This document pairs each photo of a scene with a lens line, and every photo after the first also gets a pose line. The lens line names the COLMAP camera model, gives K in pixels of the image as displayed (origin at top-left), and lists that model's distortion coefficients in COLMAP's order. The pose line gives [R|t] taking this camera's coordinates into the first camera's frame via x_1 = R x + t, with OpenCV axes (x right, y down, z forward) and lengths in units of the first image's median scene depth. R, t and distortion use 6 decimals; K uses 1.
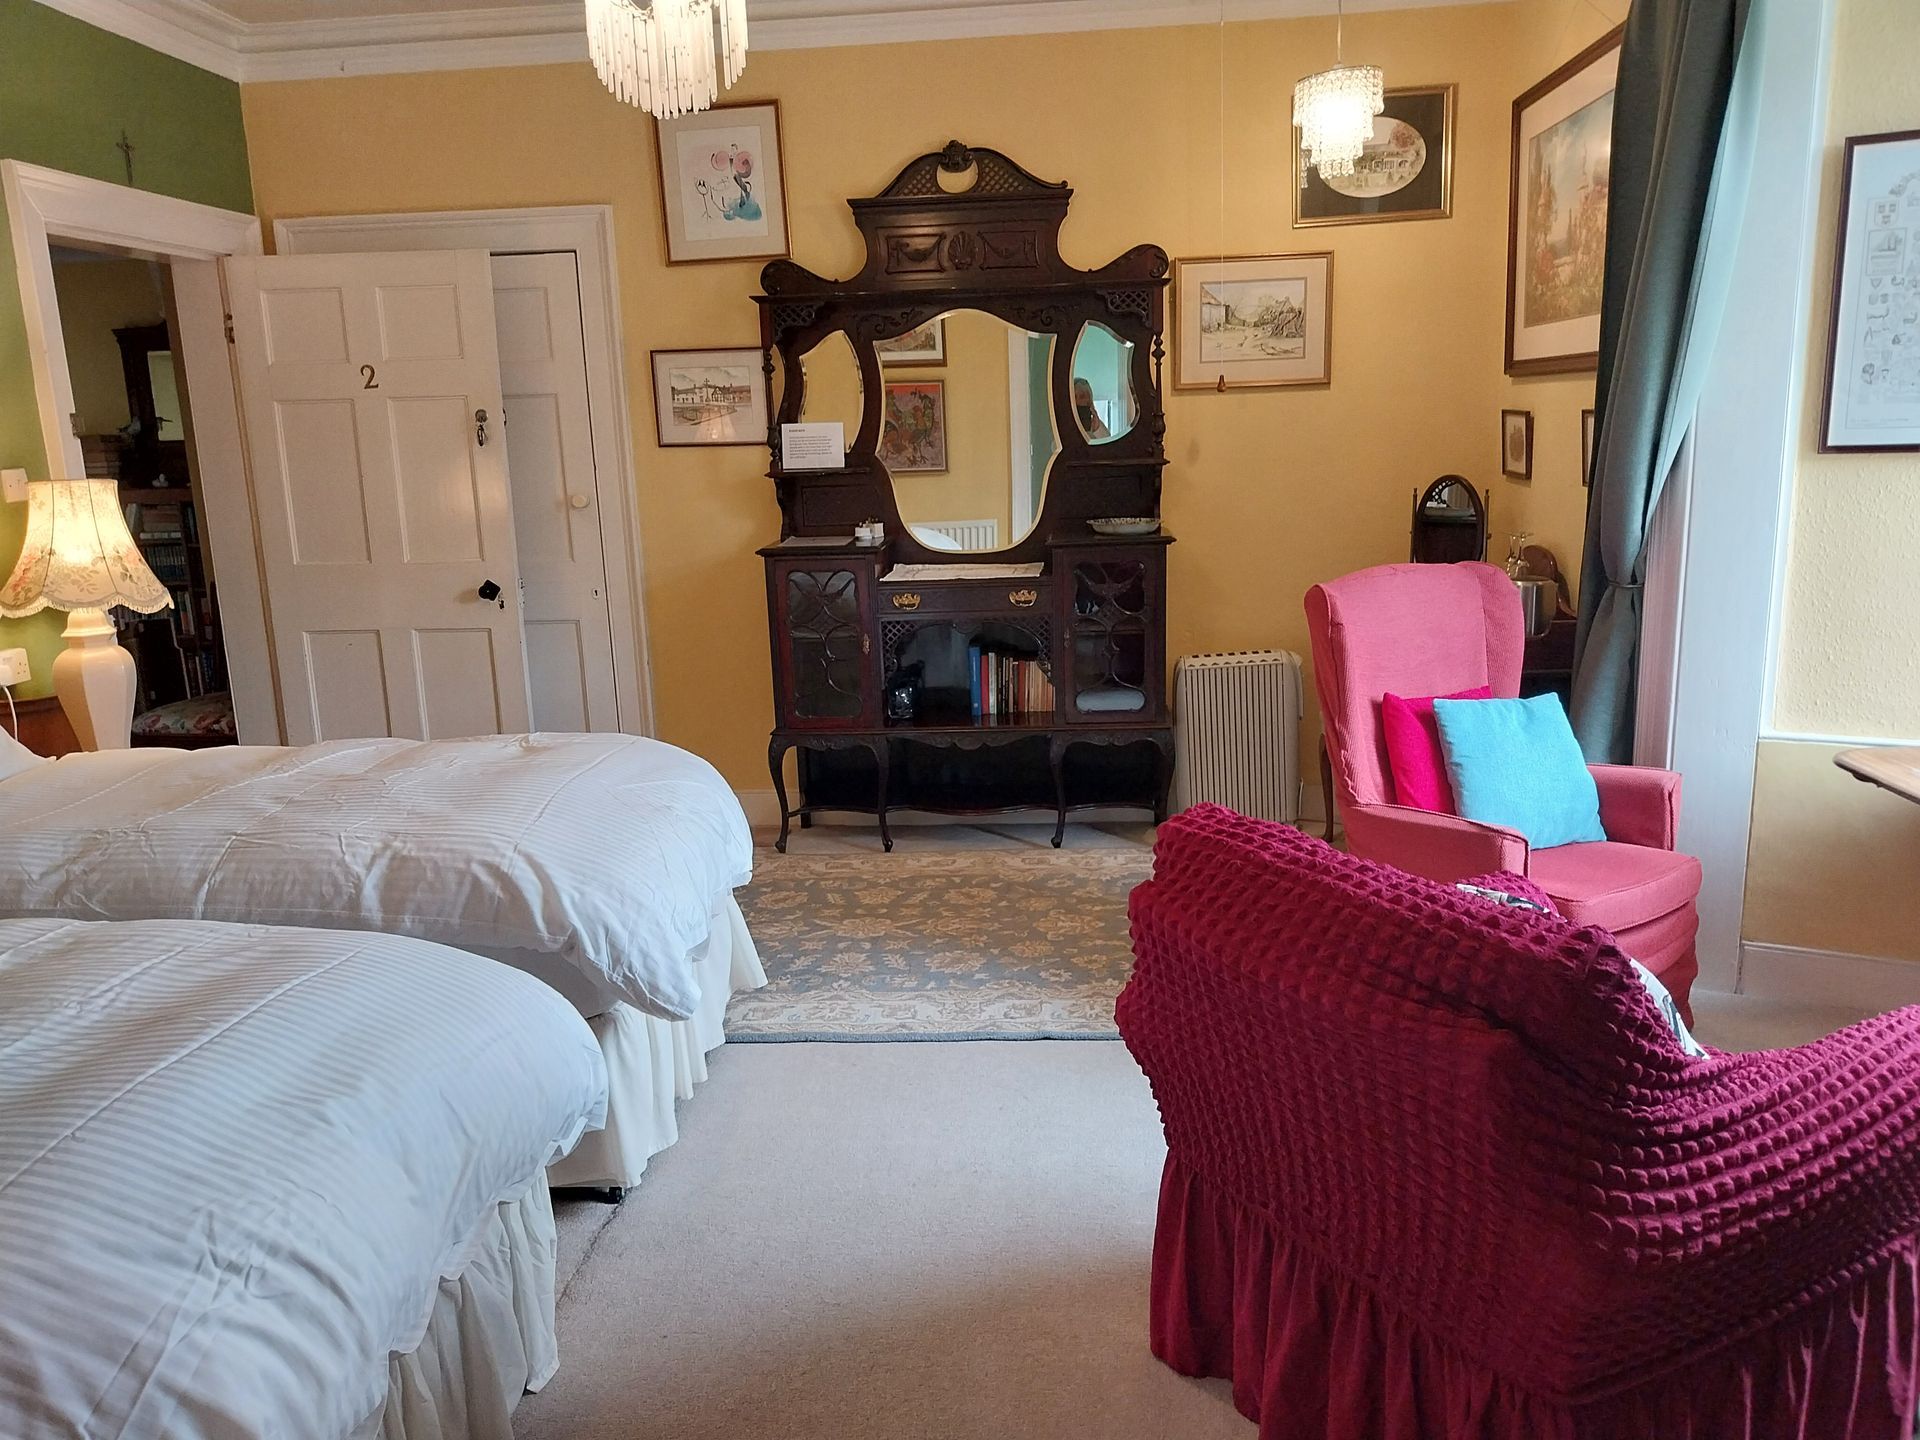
lens RADIAL K [[1449.9, 0, 951.8], [0, 1449.9, 748.9], [0, 0, 1]] dist [0.081289, -0.149459]
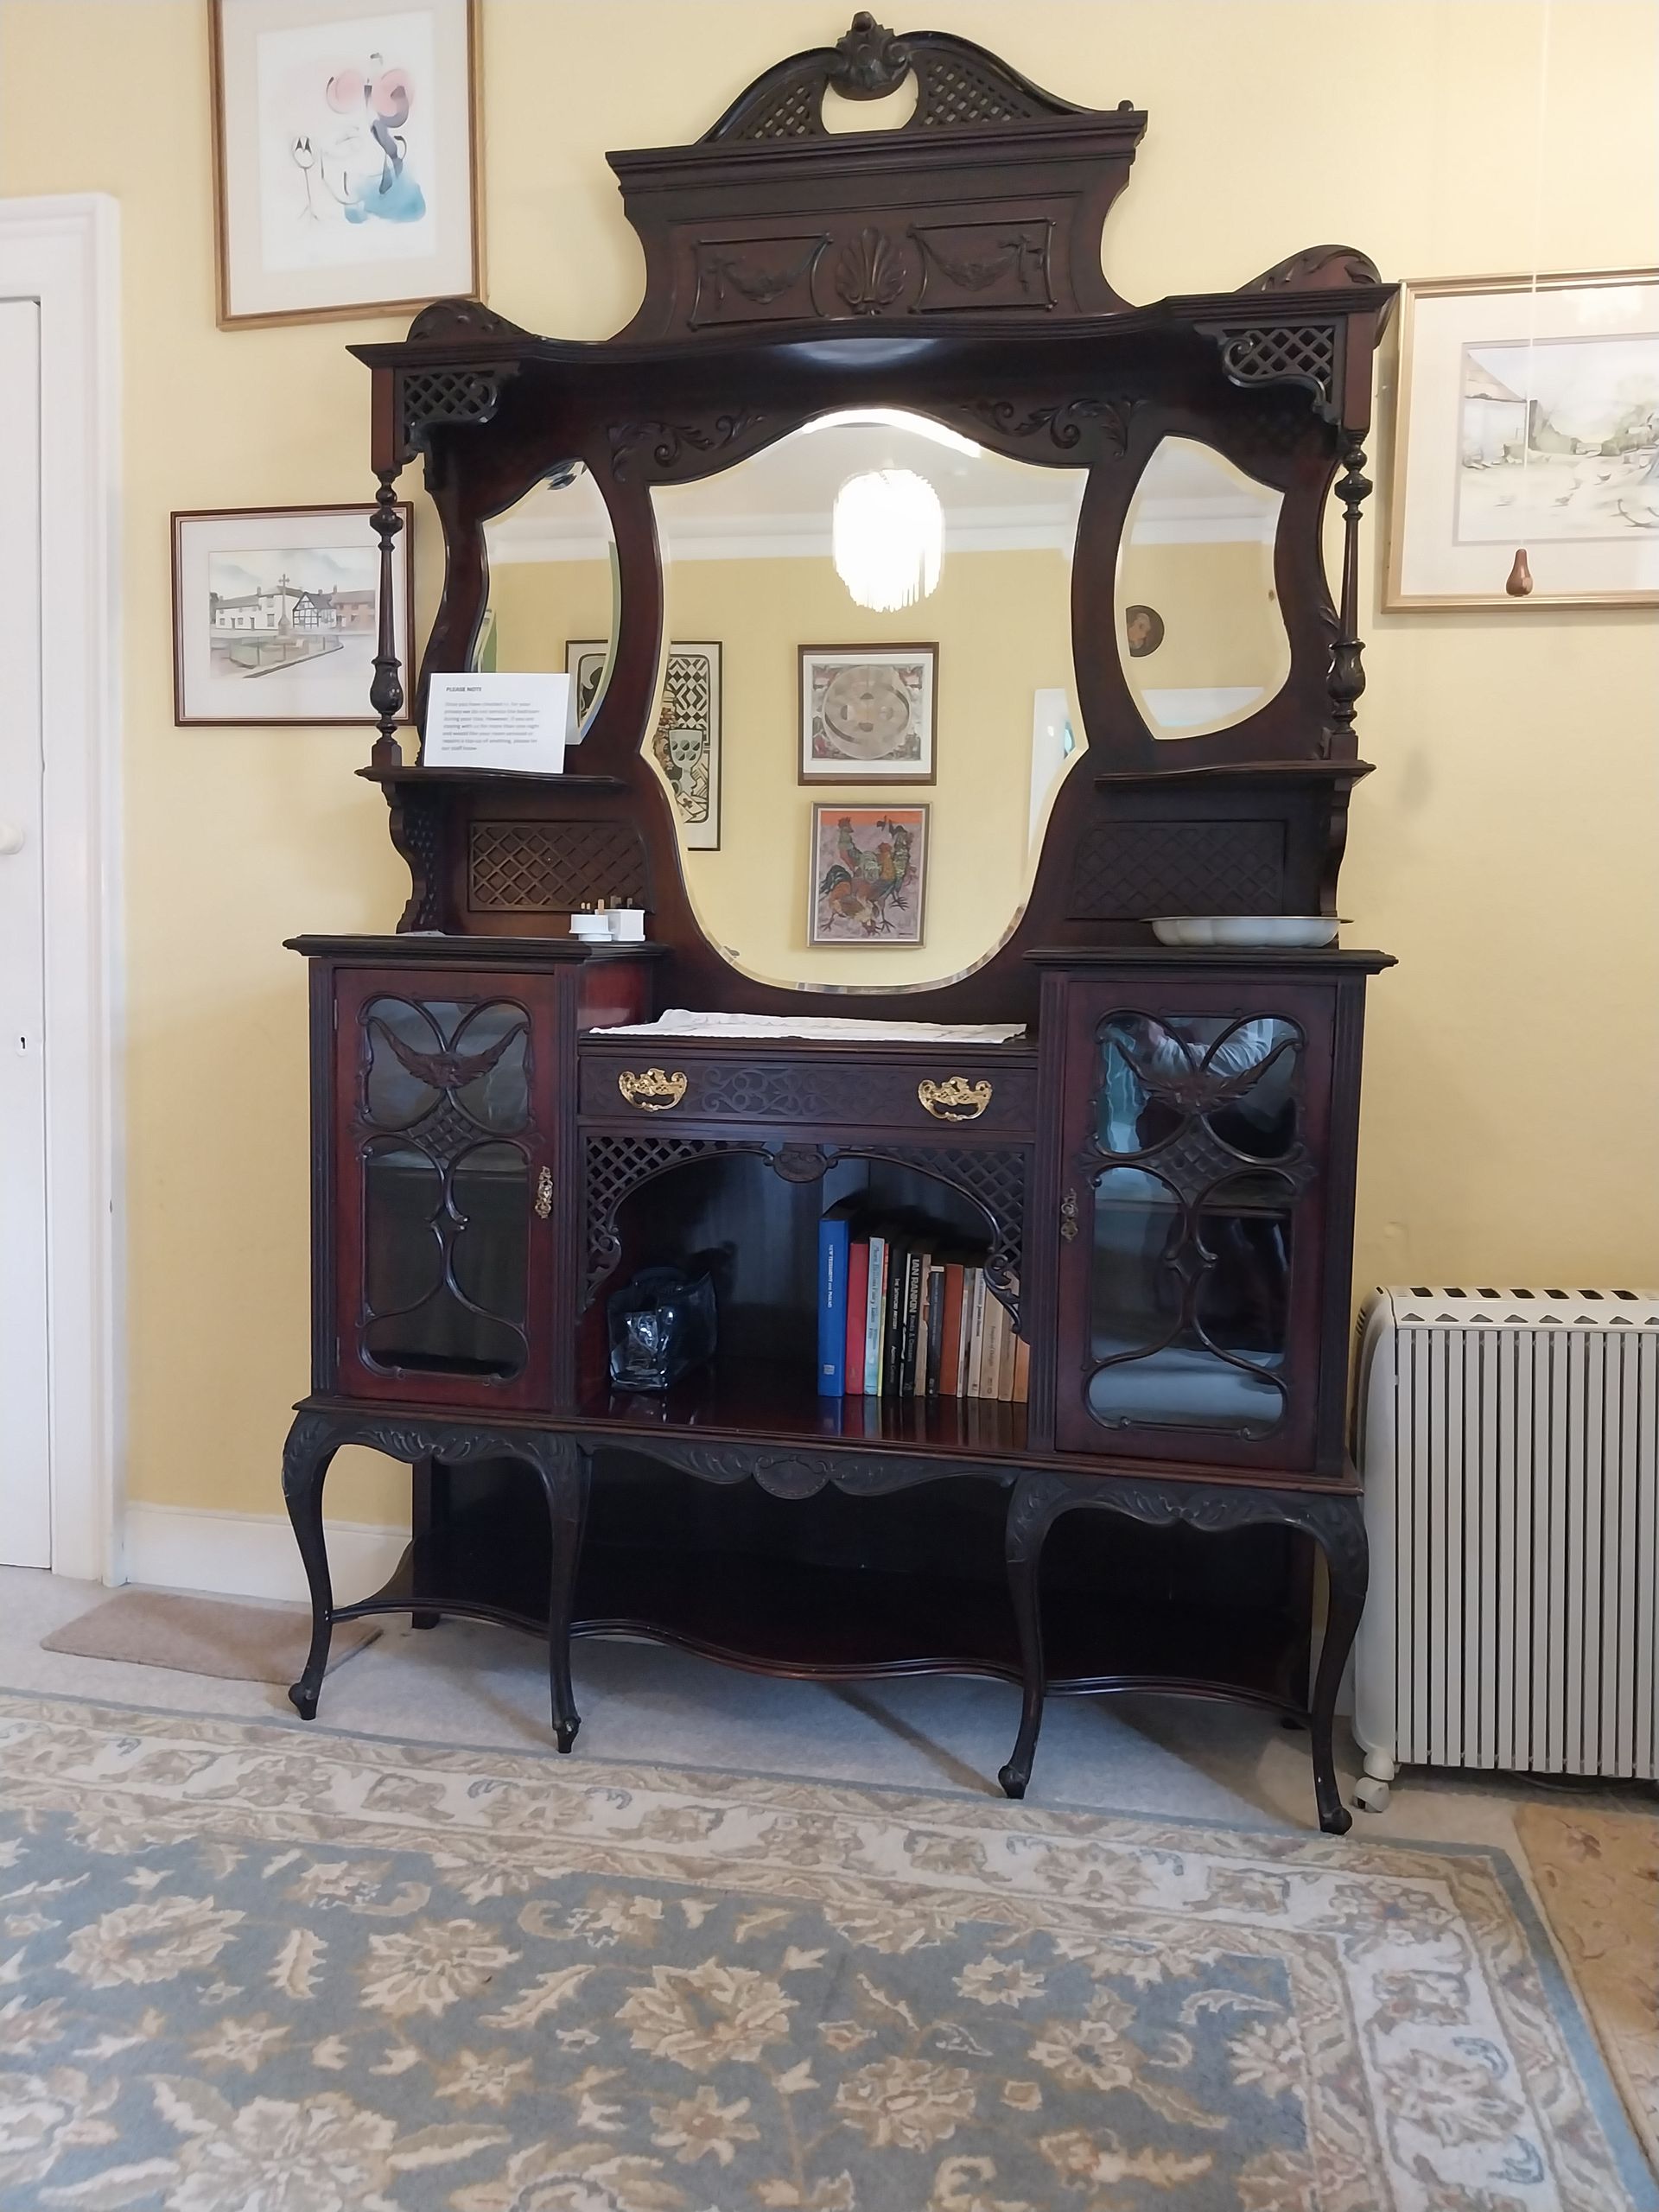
lens RADIAL K [[1527.0, 0, 829.5], [0, 1527.0, 1106.0], [0, 0, 1]] dist [0.049351, -0.056417]
pose [[0.991614, 0.062826, -0.112936, 0.071893], [-0.078286, 0.987314, -0.138141, -0.053493], [0.102825, 0.145824, 0.983952, 0.717929]]
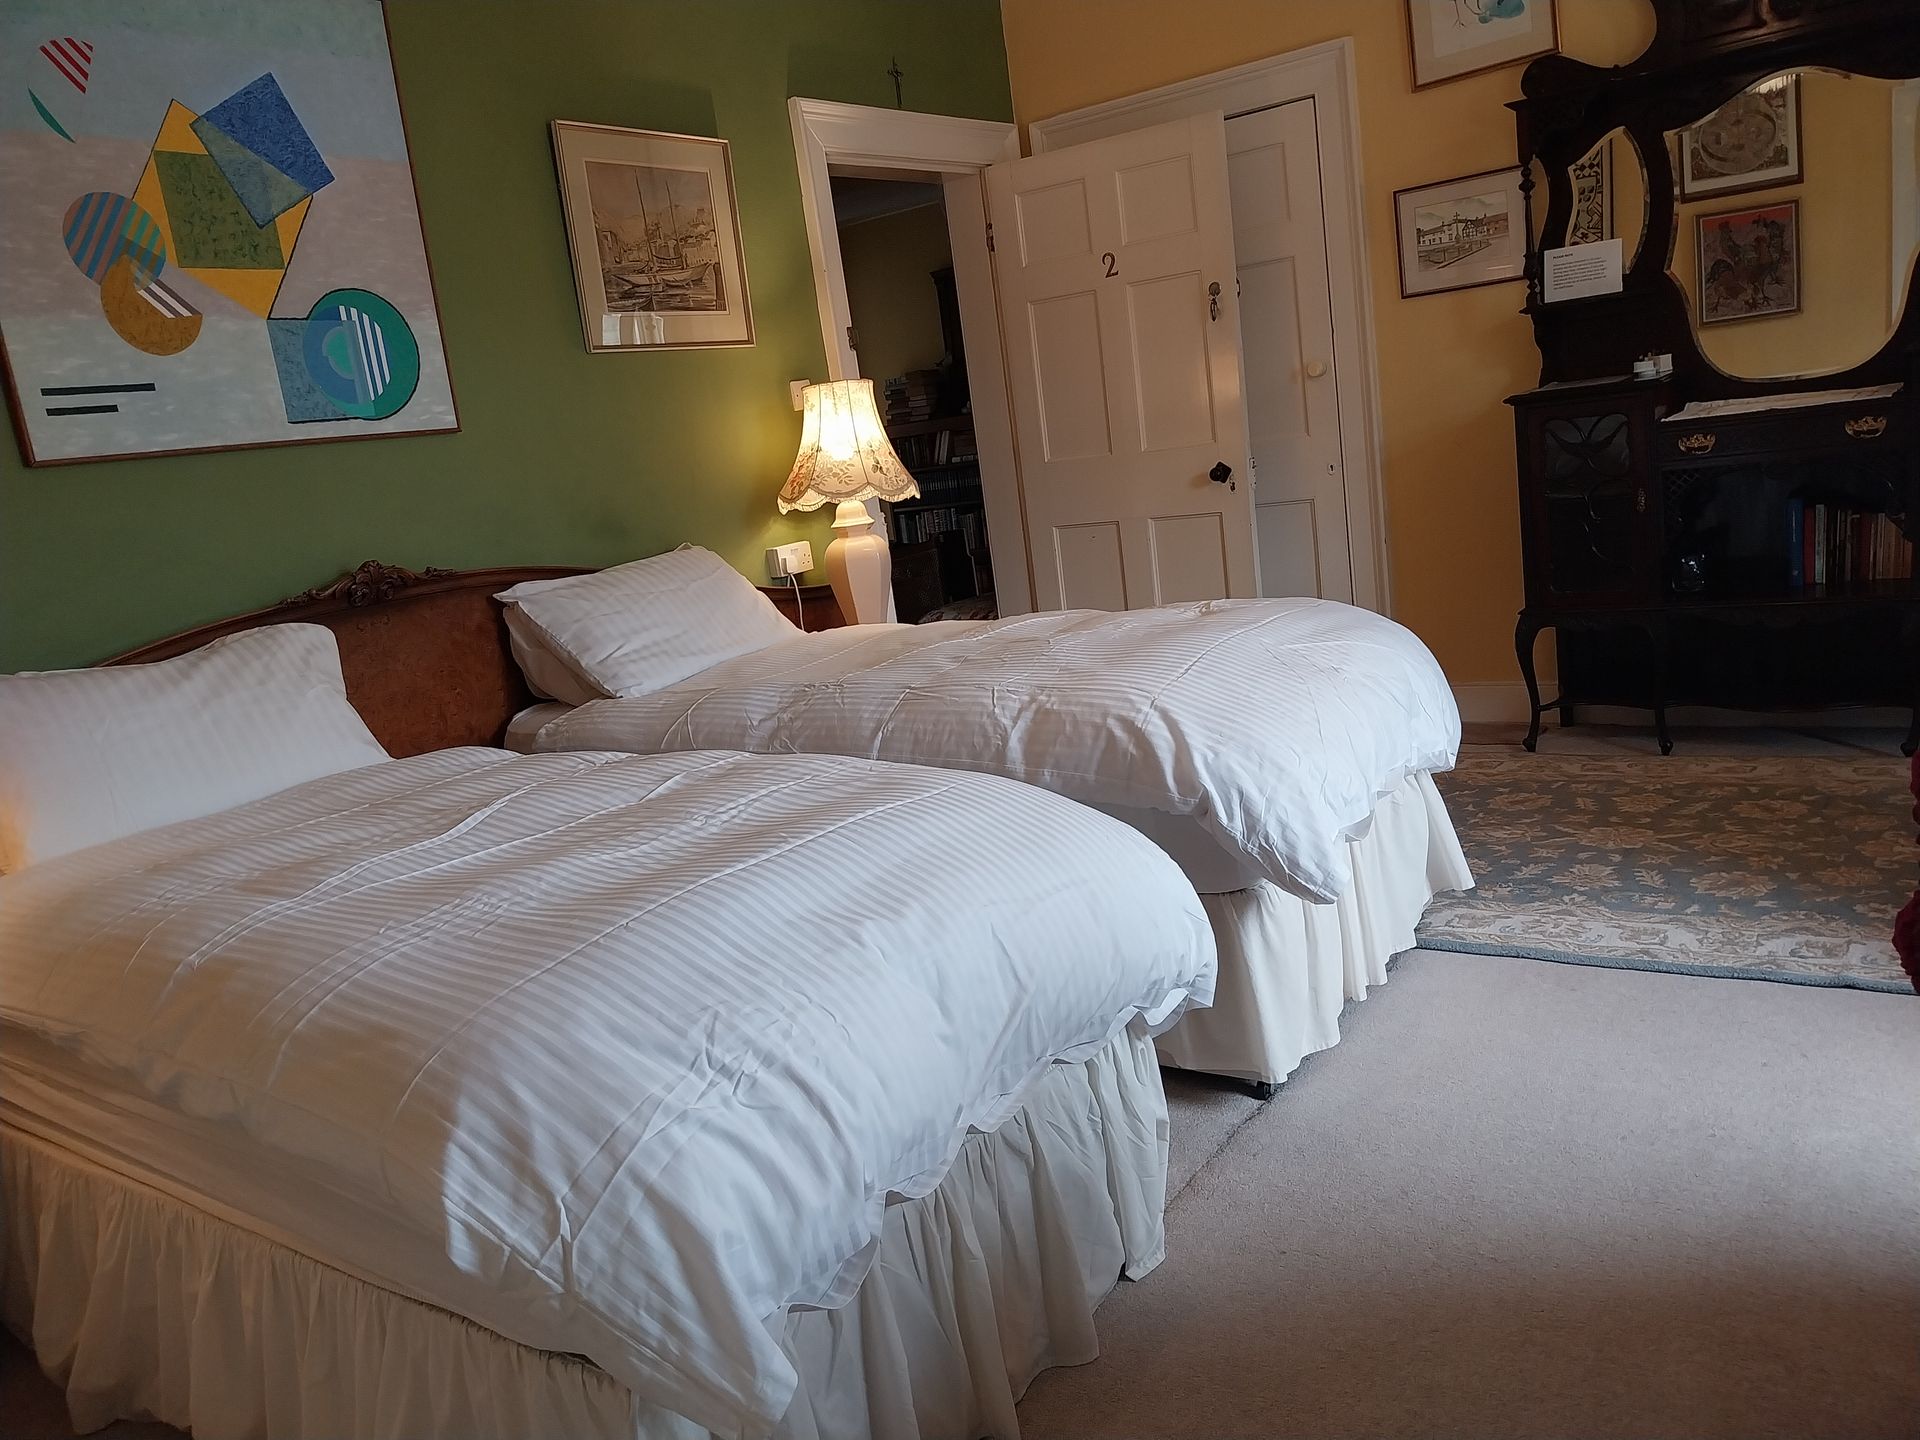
lens RADIAL K [[1443.0, 0, 961.8], [0, 1443.0, 746.4], [0, 0, 1]] dist [0.008606, -0.016094]
pose [[0.853460, 0.030797, -0.520248, 0.050819], [-0.007425, 0.998870, 0.046950, 0.037028], [0.521106, -0.036207, 0.852724, 0.108165]]
